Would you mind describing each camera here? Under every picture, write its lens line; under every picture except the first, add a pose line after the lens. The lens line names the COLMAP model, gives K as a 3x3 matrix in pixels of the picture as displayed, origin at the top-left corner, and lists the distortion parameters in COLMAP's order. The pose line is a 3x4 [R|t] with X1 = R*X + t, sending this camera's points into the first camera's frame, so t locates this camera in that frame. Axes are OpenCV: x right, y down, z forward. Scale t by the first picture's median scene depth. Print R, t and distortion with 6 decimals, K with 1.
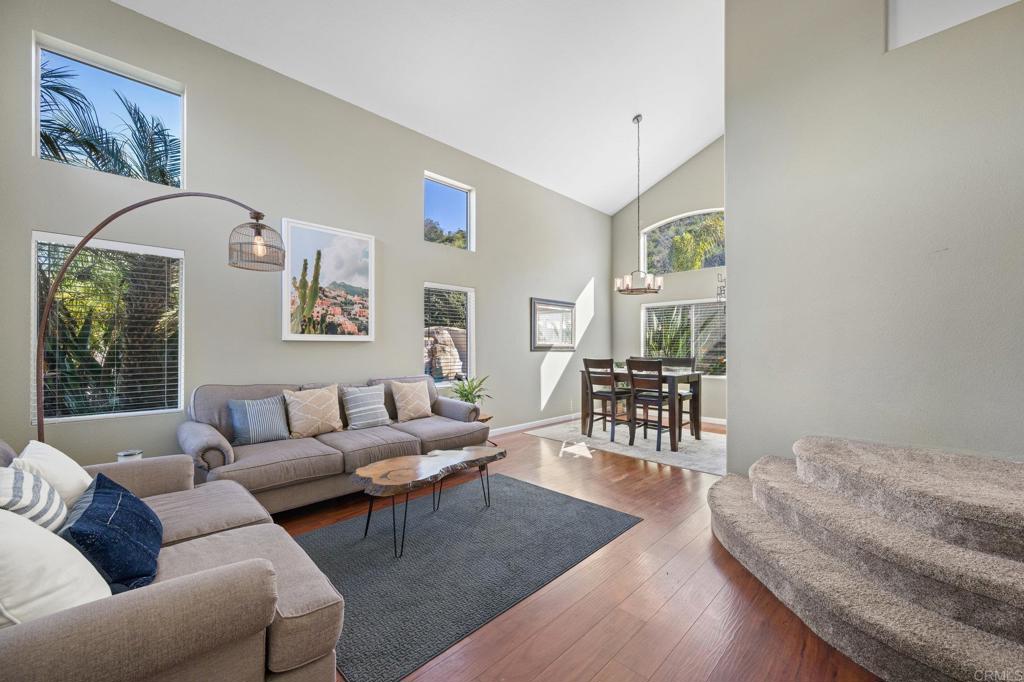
lens RADIAL K [[399.8, 0, 512.0], [0, 399.8, 341.0], [0, 0, 1]] dist [0.000134, -0.000007]
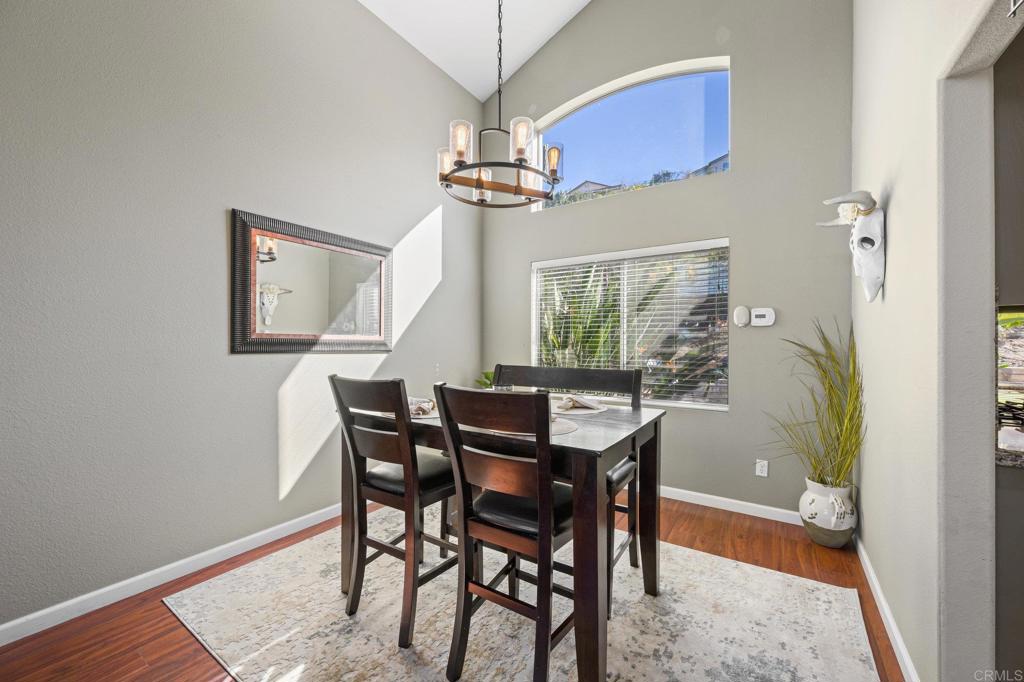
lens RADIAL K [[399.8, 0, 512.0], [0, 399.8, 341.0], [0, 0, 1]] dist [0.000134, -0.000007]
pose [[0.980559, 0.003188, 0.196197, 0.206483], [-0.003905, 0.999987, 0.003271, 0.011194], [-0.196184, -0.003973, 0.980559, 0.517289]]
